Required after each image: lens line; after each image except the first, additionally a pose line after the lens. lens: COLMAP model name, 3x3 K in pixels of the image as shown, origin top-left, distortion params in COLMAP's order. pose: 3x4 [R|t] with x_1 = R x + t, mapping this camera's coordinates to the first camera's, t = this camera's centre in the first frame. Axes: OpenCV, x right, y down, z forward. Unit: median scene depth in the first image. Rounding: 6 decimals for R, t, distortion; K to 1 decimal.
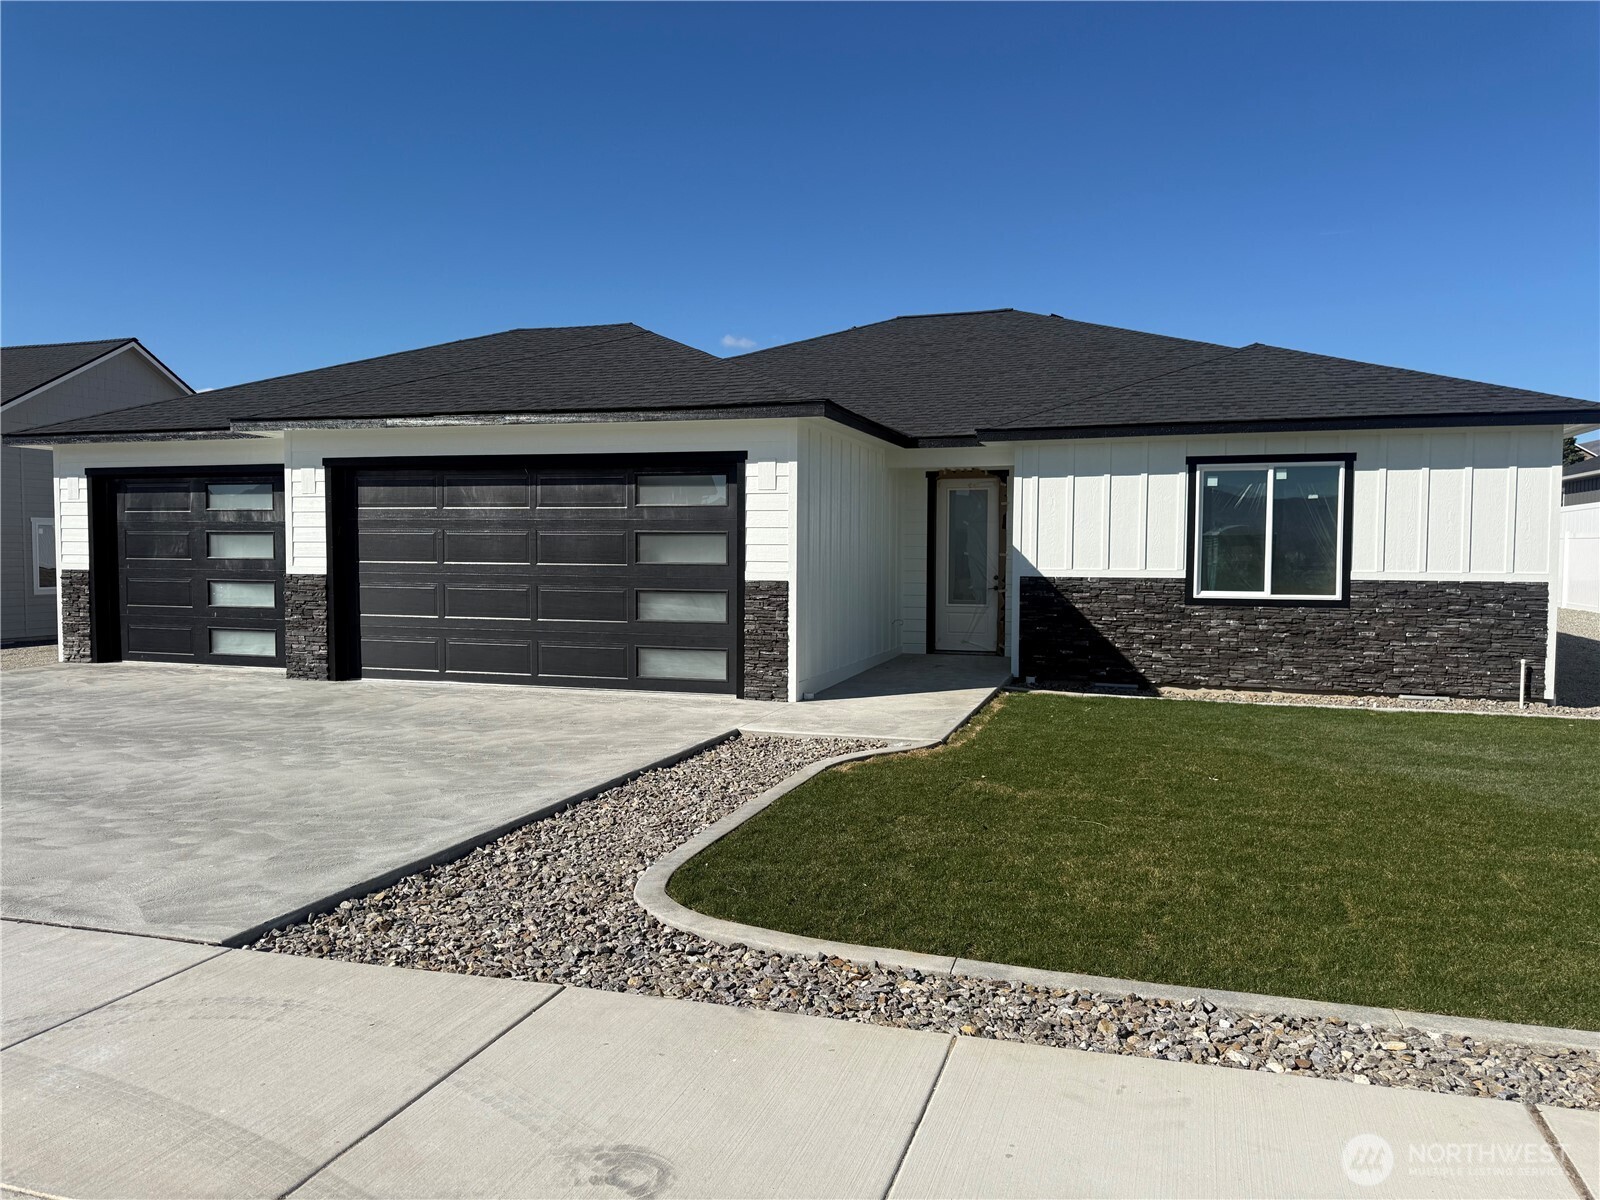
lens RADIAL K [[1142.7, 0, 801.3], [0, 1142.7, 599.2], [0, 0, 1]] dist [0.052061, -0.016391]
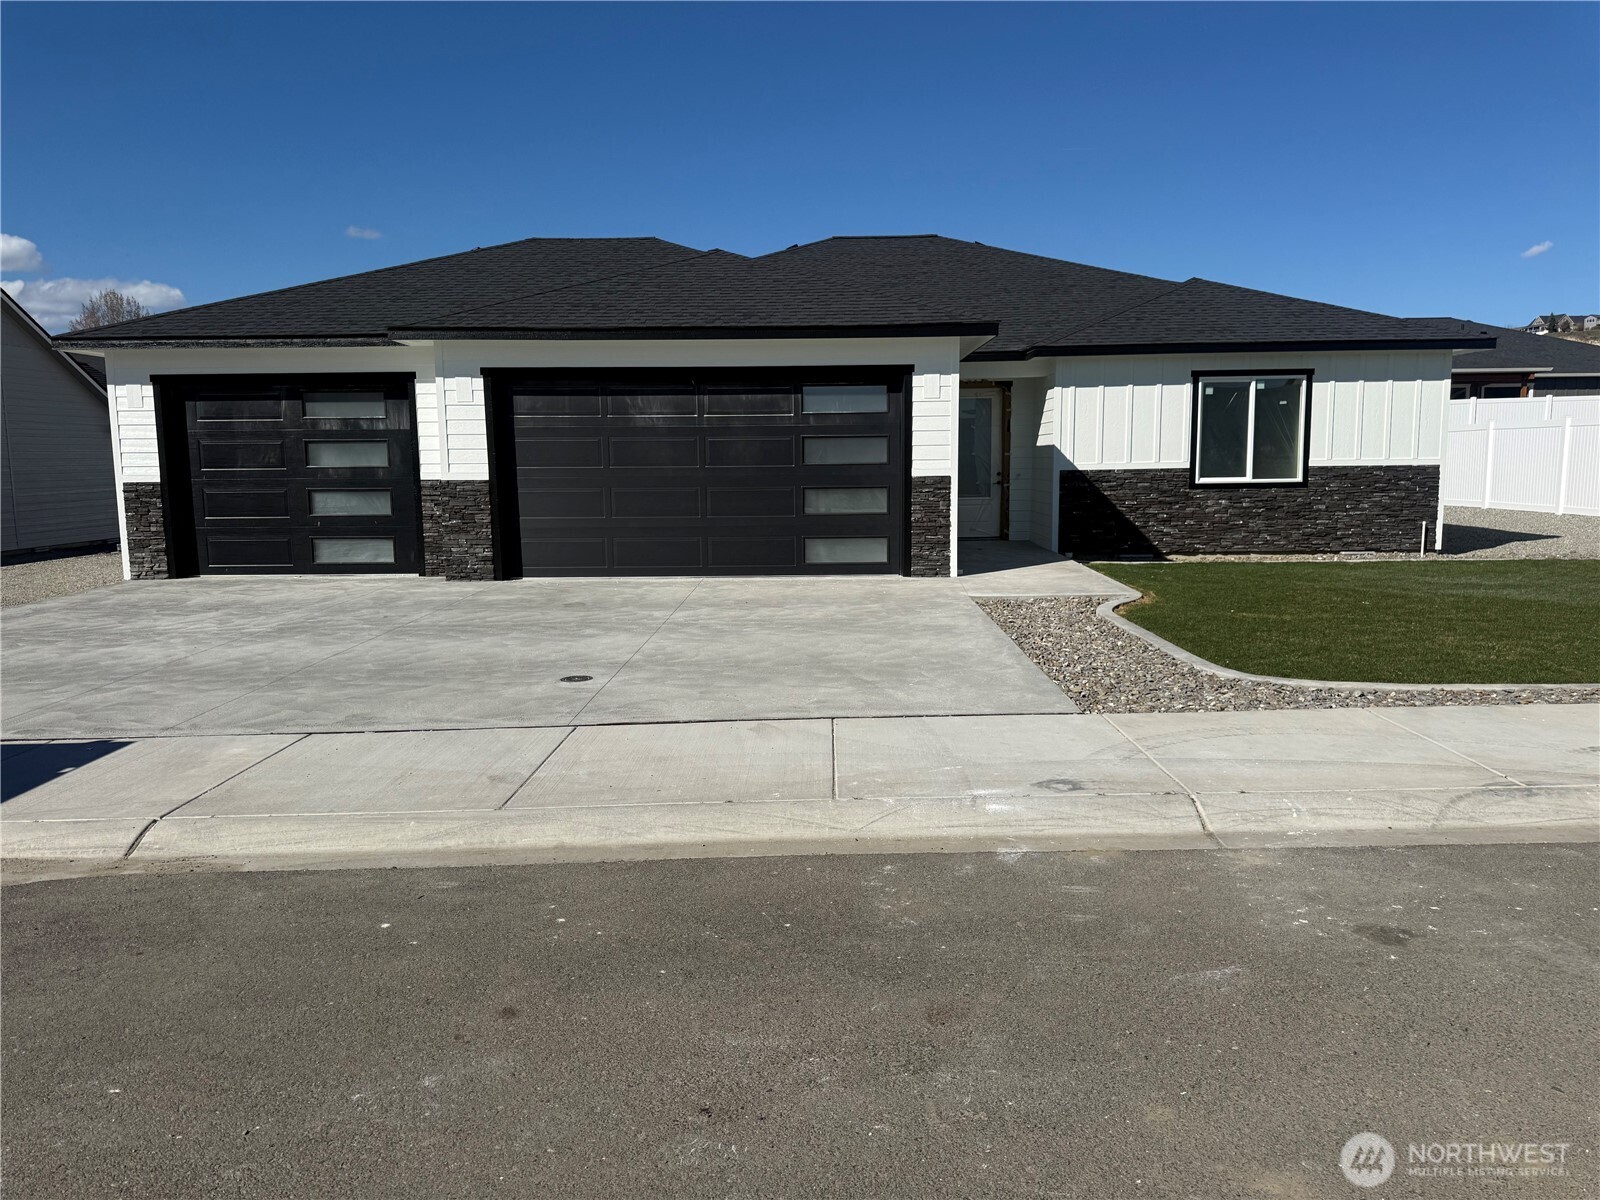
lens RADIAL K [[1142.7, 0, 799.5], [0, 1142.7, 594.6], [0, 0, 1]] dist [0.052061, -0.016391]
pose [[0.954597, -0.050978, 0.293505, -0.454870], [0.028502, 0.996359, 0.080356, 0.006412], [-0.296533, -0.068342, 0.952574, -0.087931]]
